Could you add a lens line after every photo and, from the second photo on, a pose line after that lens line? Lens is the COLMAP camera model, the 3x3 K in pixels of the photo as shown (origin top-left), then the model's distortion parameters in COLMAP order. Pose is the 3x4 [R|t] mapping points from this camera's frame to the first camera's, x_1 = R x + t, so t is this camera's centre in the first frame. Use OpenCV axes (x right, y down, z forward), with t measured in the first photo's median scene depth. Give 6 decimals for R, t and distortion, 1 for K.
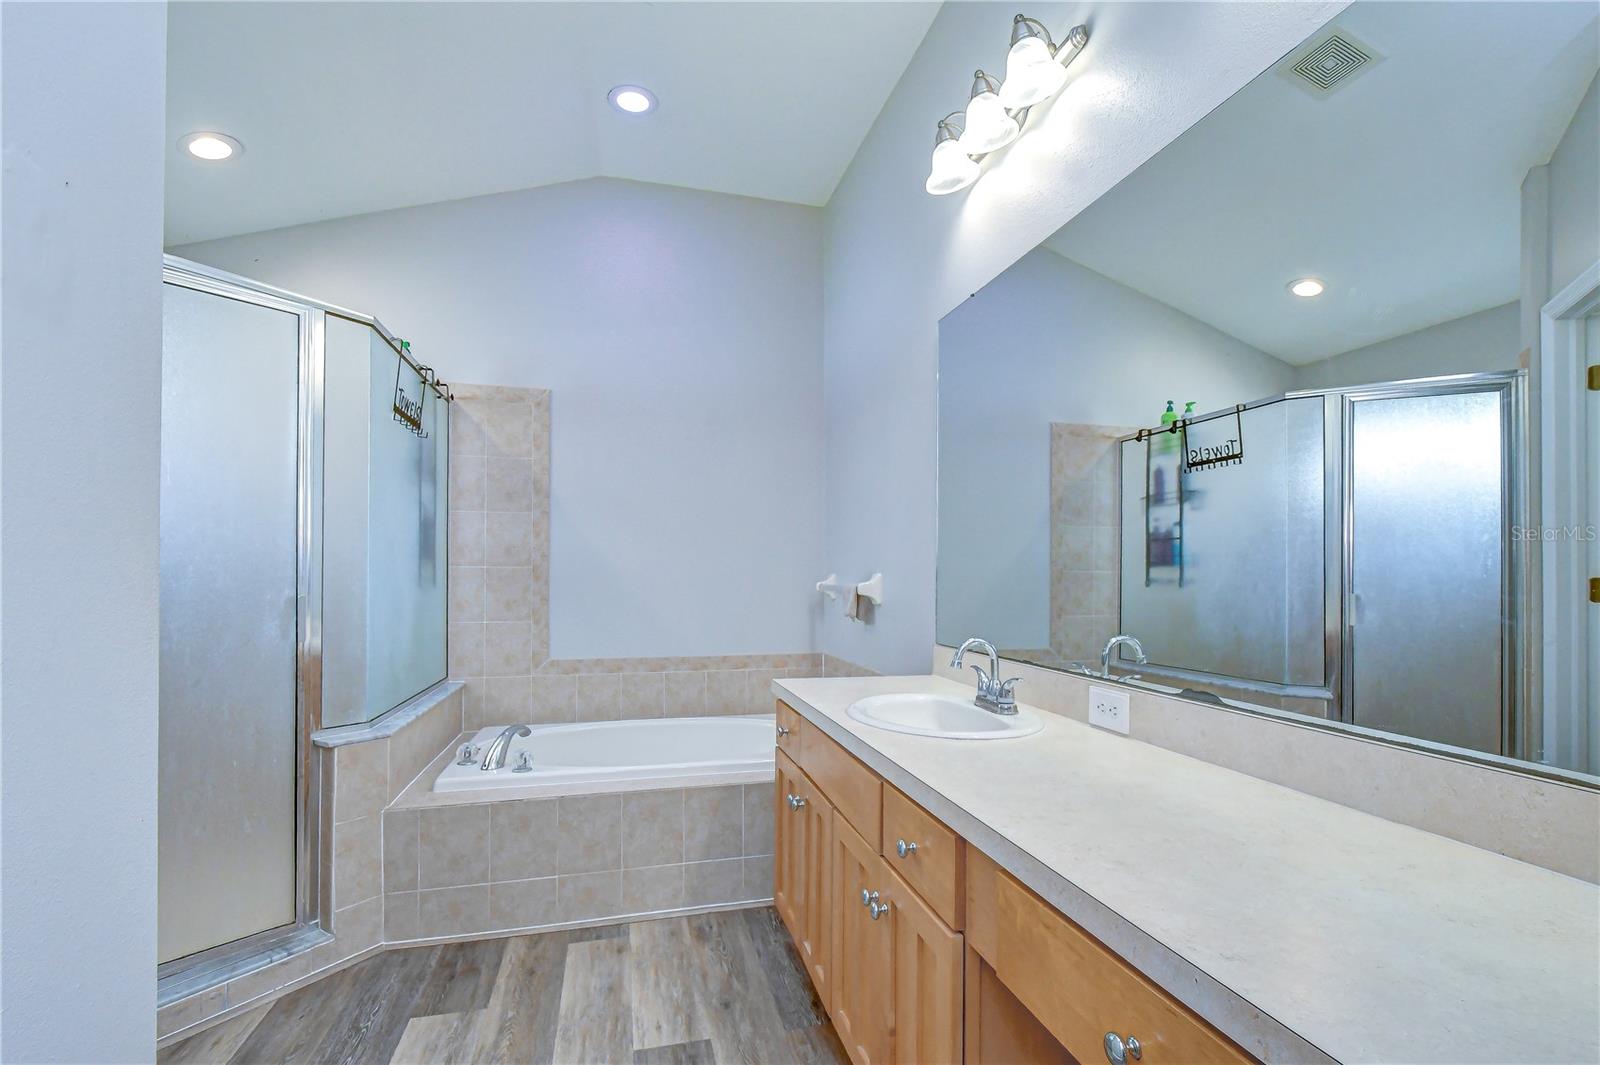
lens RADIAL K [[722.6, 0, 804.1], [0, 722.6, 585.7], [0, 0, 1]] dist [-0.001200, -0.000954]
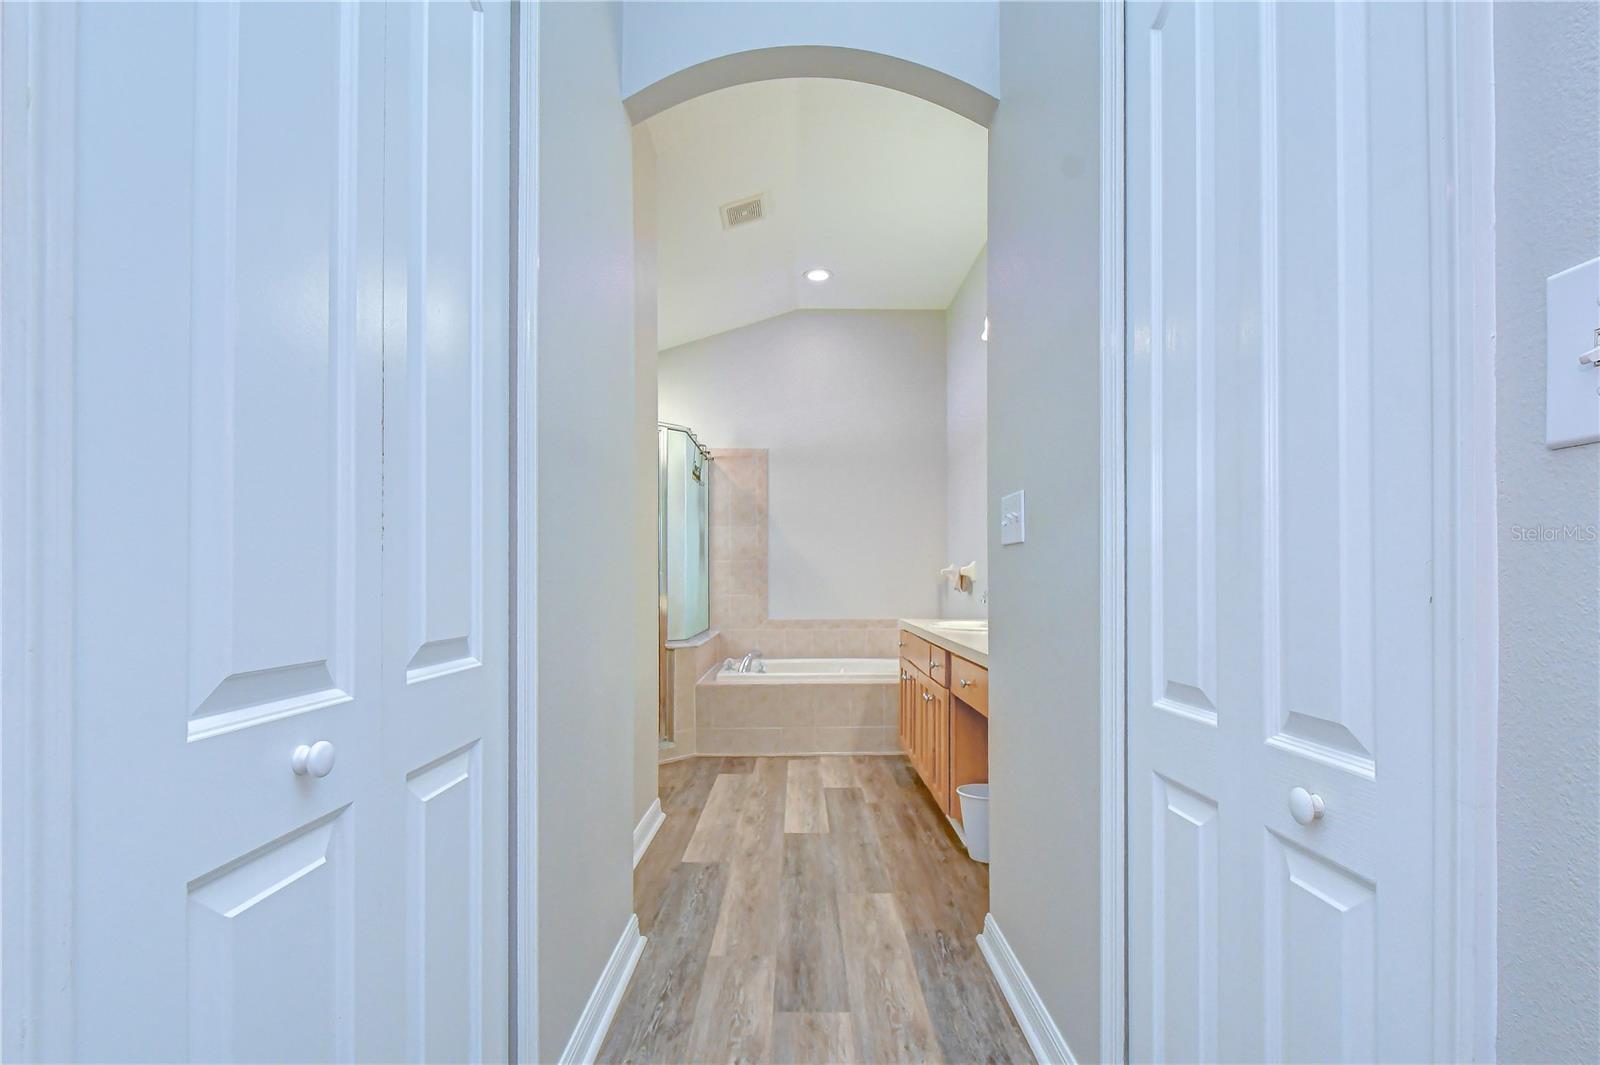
lens RADIAL K [[722.6, 0, 804.1], [0, 722.6, 585.7], [0, 0, 1]] dist [-0.001200, -0.000954]
pose [[0.970227, -0.006597, -0.242109, 0.149829], [0.005114, 0.999964, -0.006752, 0.055123], [0.242145, 0.005313, 0.970226, -0.717989]]
